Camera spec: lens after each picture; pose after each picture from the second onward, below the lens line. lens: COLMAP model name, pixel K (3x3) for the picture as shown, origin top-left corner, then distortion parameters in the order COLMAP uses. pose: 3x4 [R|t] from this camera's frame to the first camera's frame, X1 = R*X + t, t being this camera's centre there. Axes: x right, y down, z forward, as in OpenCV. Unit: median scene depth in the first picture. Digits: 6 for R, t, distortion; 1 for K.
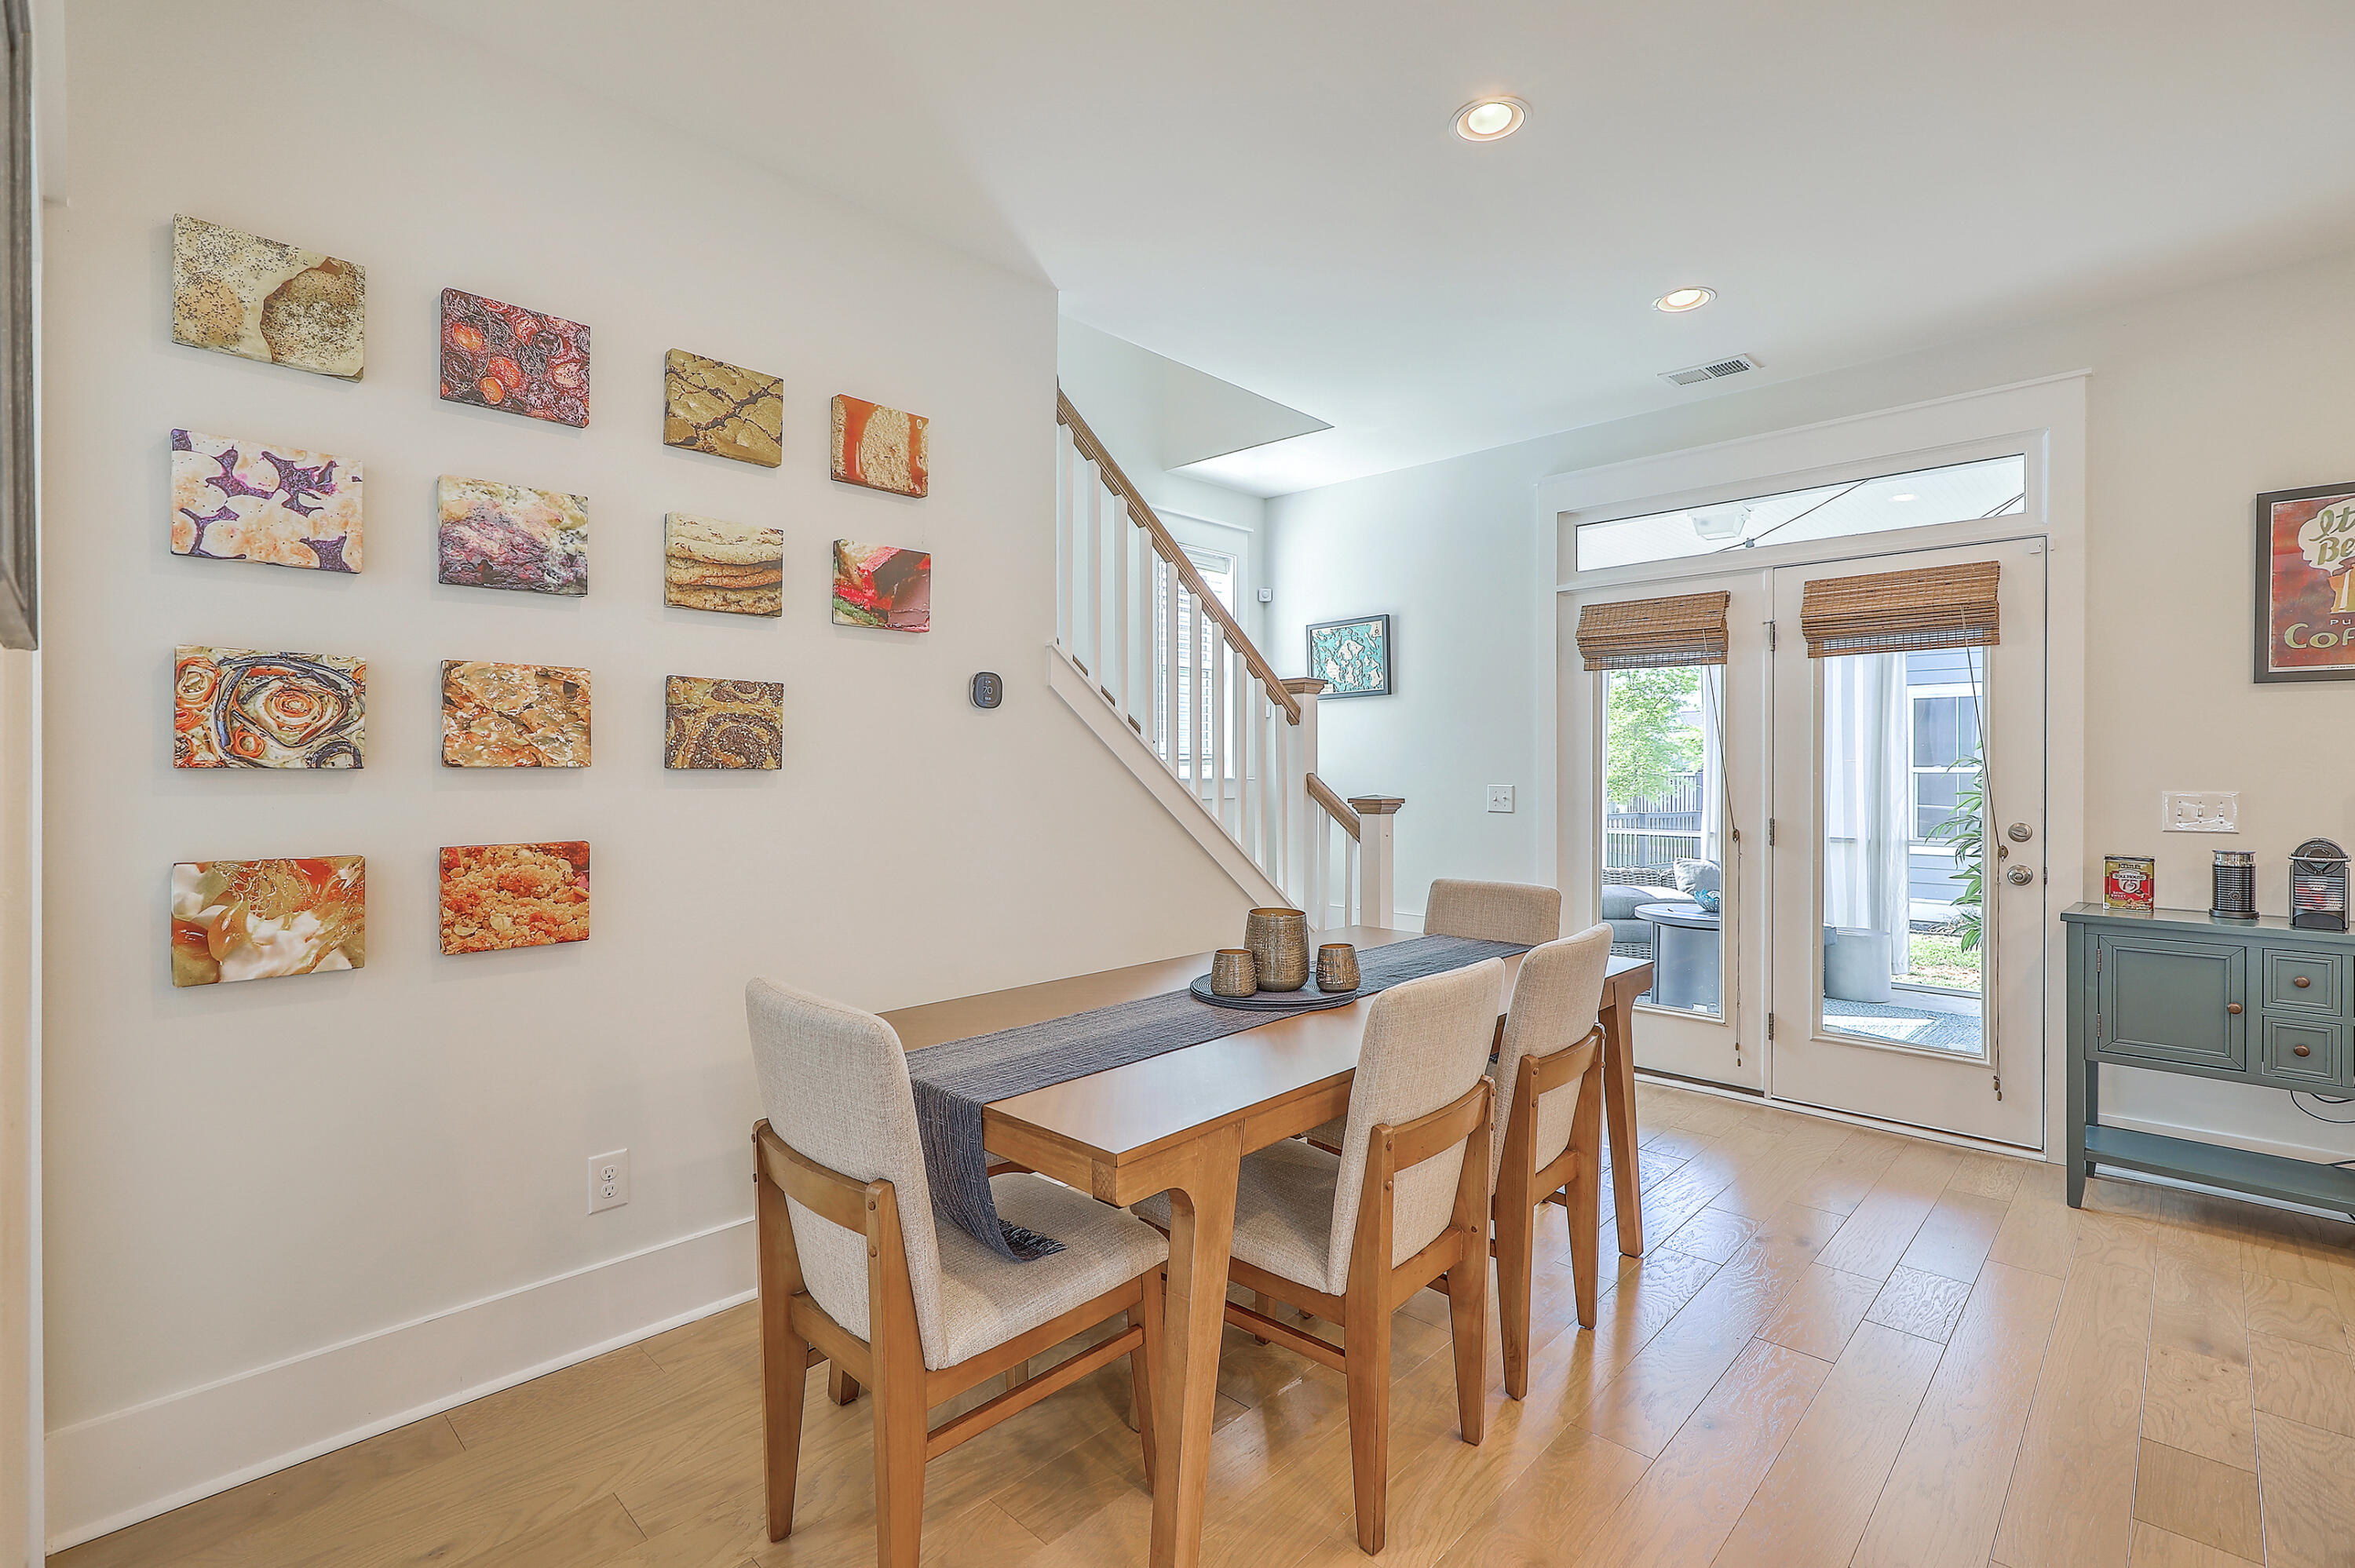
lens RADIAL K [[1066.2, 0, 1202.6], [0, 1066.2, 781.9], [0, 0, 1]] dist [0.002593, 0.000790]
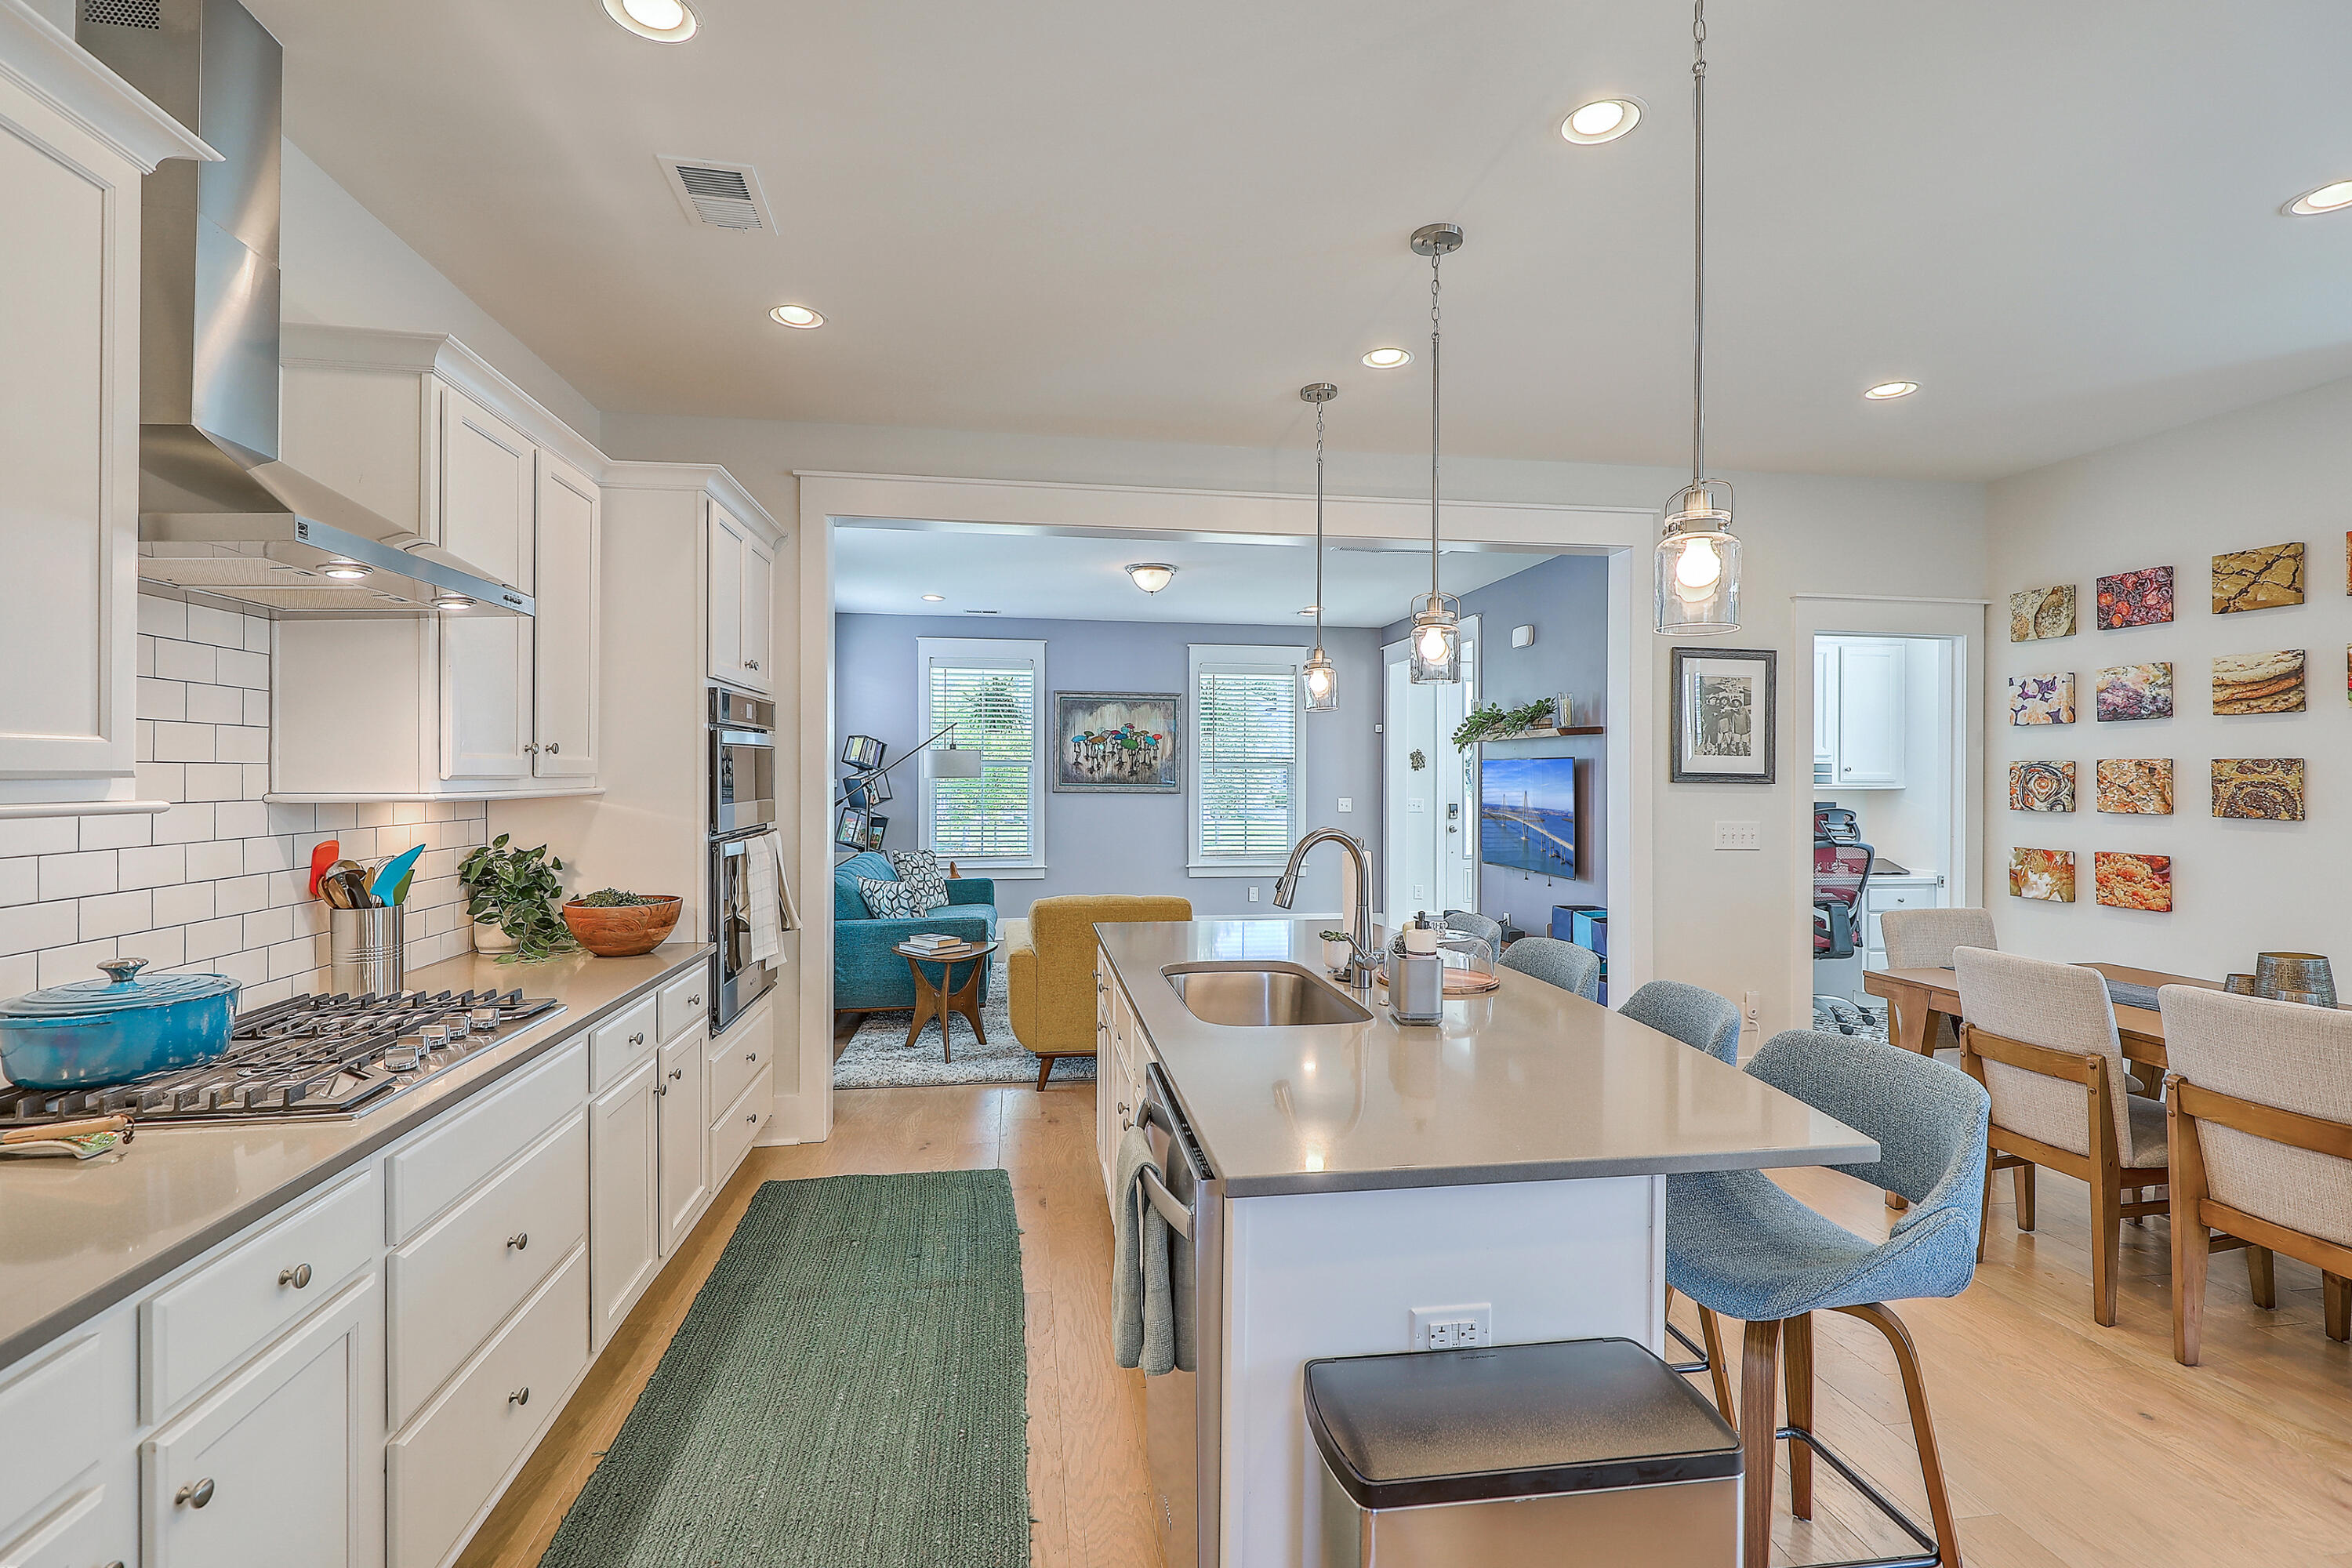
lens RADIAL K [[1068.8, 0, 1188.6], [0, 1068.8, 770.3], [0, 0, 1]] dist [-0.000130, -0.000078]
pose [[-0.611800, -0.006956, -0.790982, 1.437980], [-0.013852, 0.999902, 0.001921, -0.053716], [0.790891, 0.012132, -0.611836, 0.638104]]
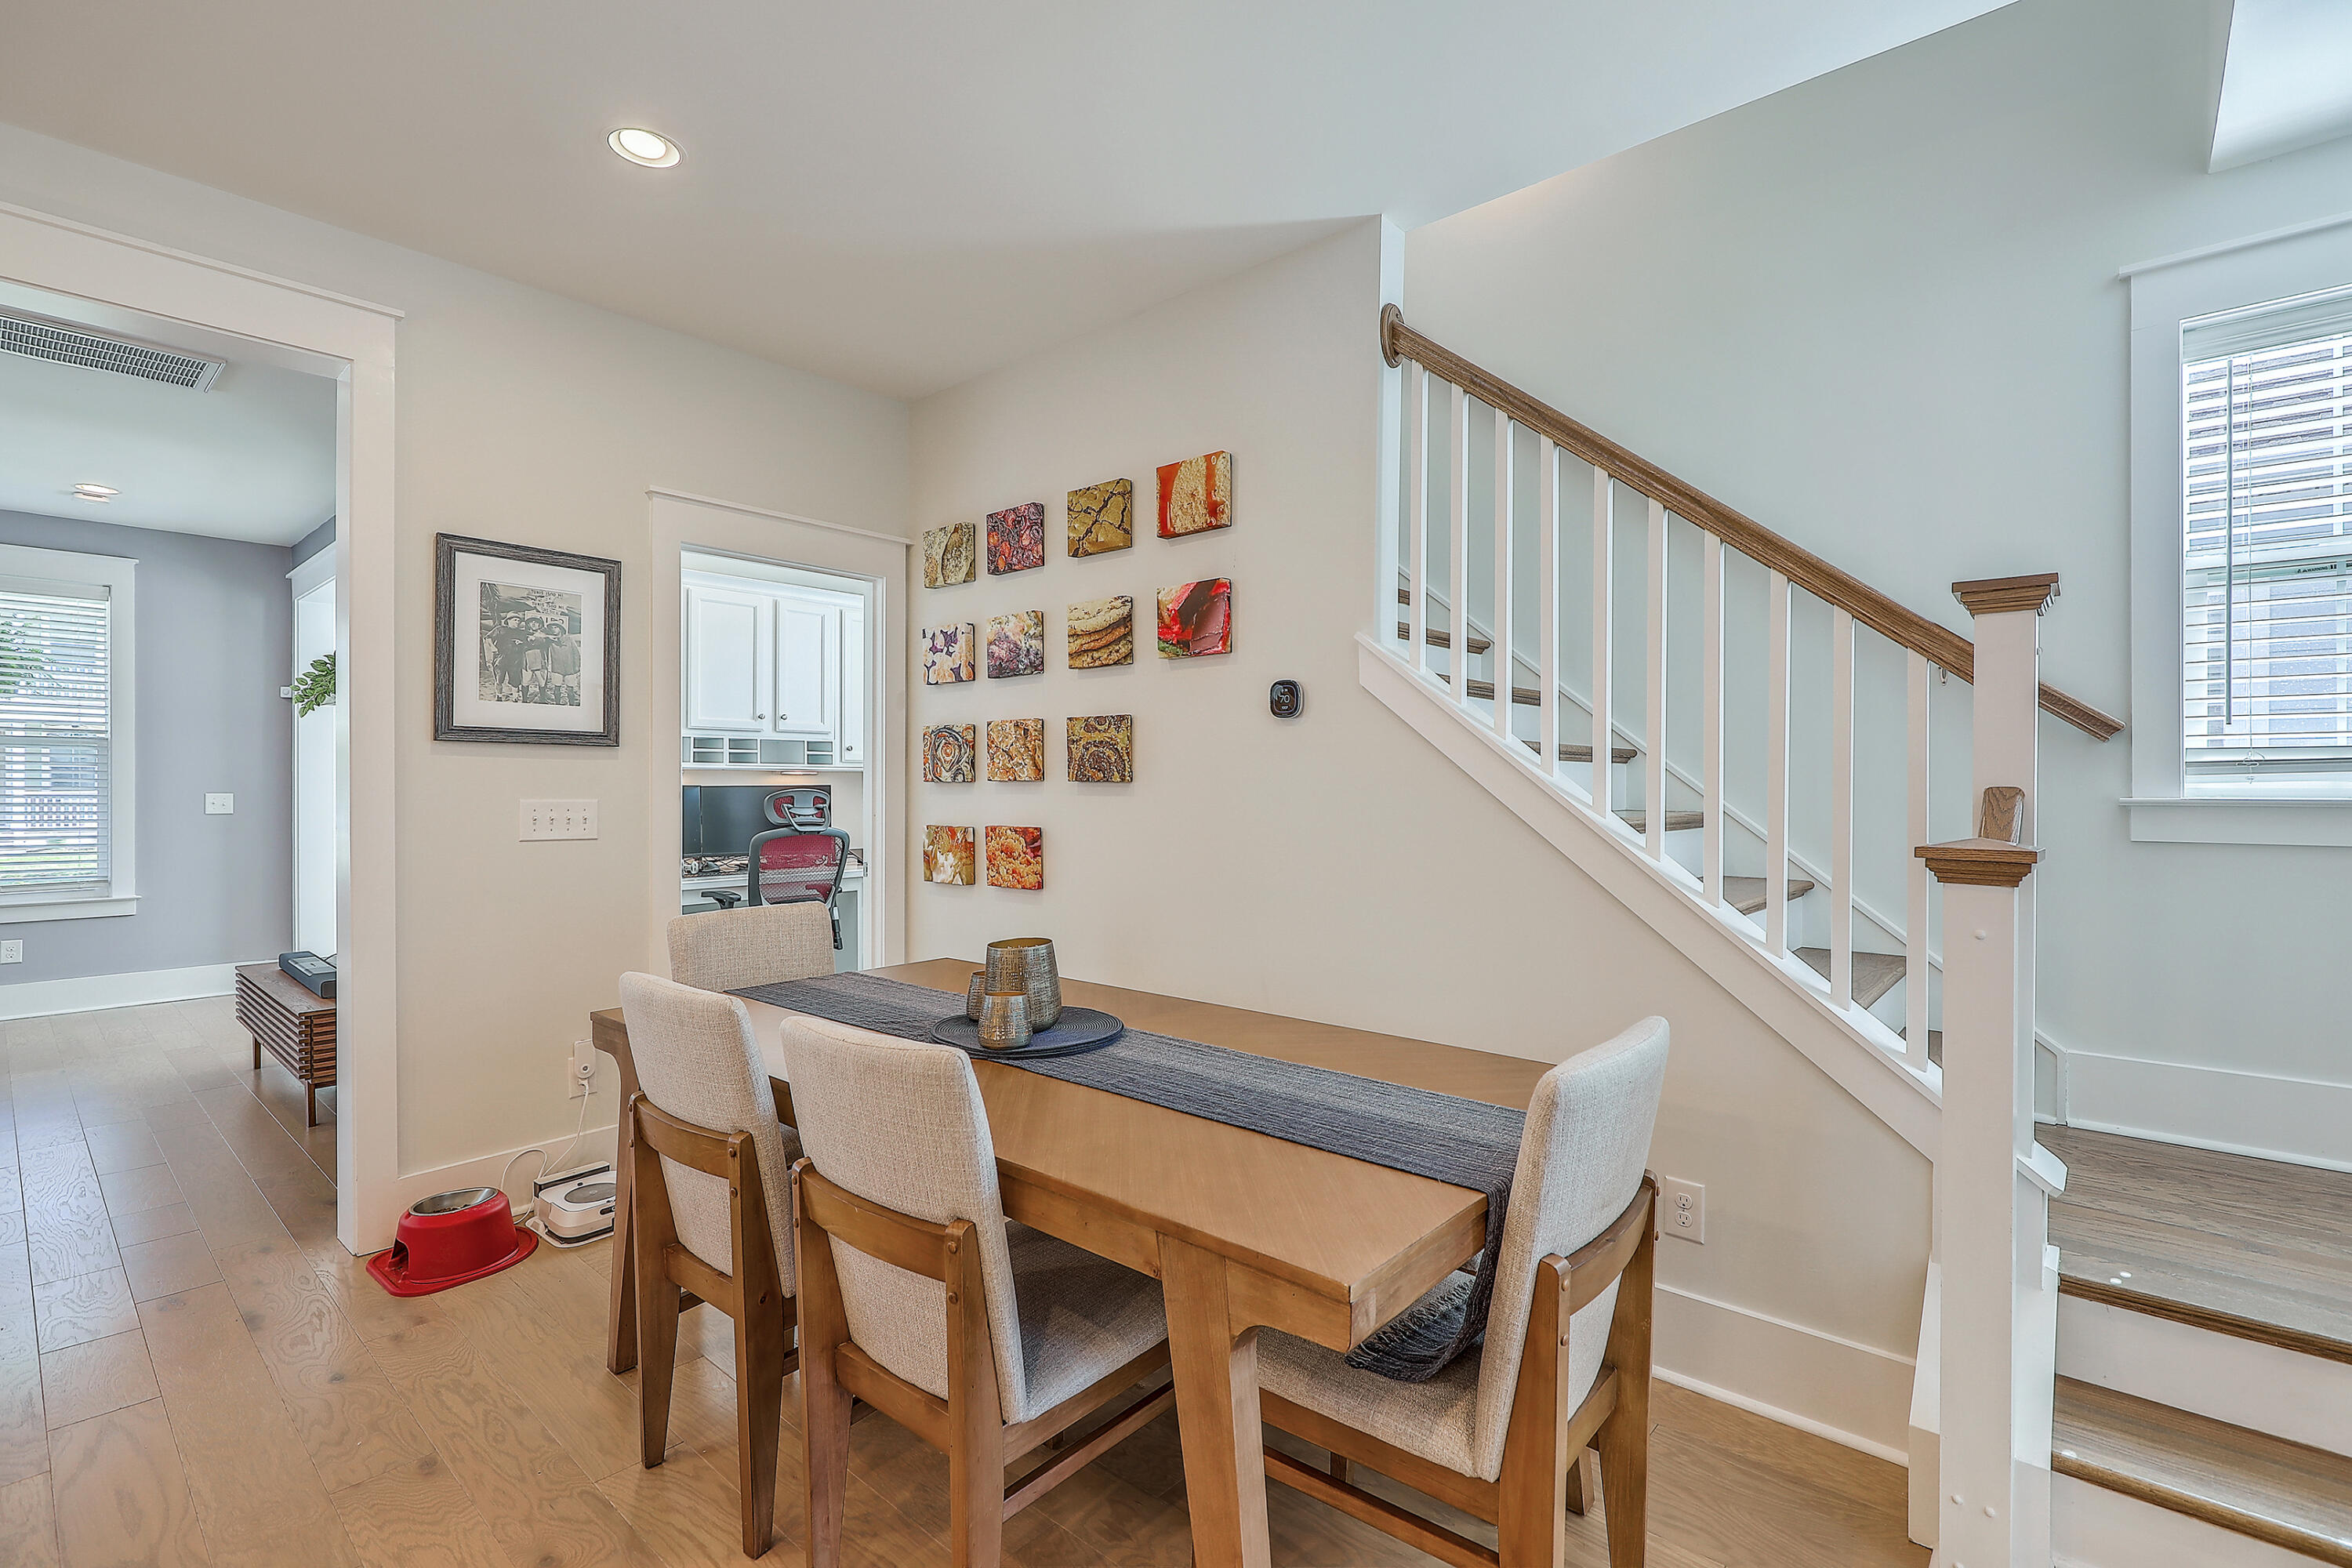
lens RADIAL K [[1051.2, 0, 1188.3], [0, 1051.2, 786.1], [0, 0, 1]] dist [-0.001110, -0.000351]
pose [[0.038965, 0.000659, -0.999240, 0.783123], [-0.011681, 0.999932, 0.000204, -0.006879], [0.999172, 0.011664, 0.038970, 0.925069]]
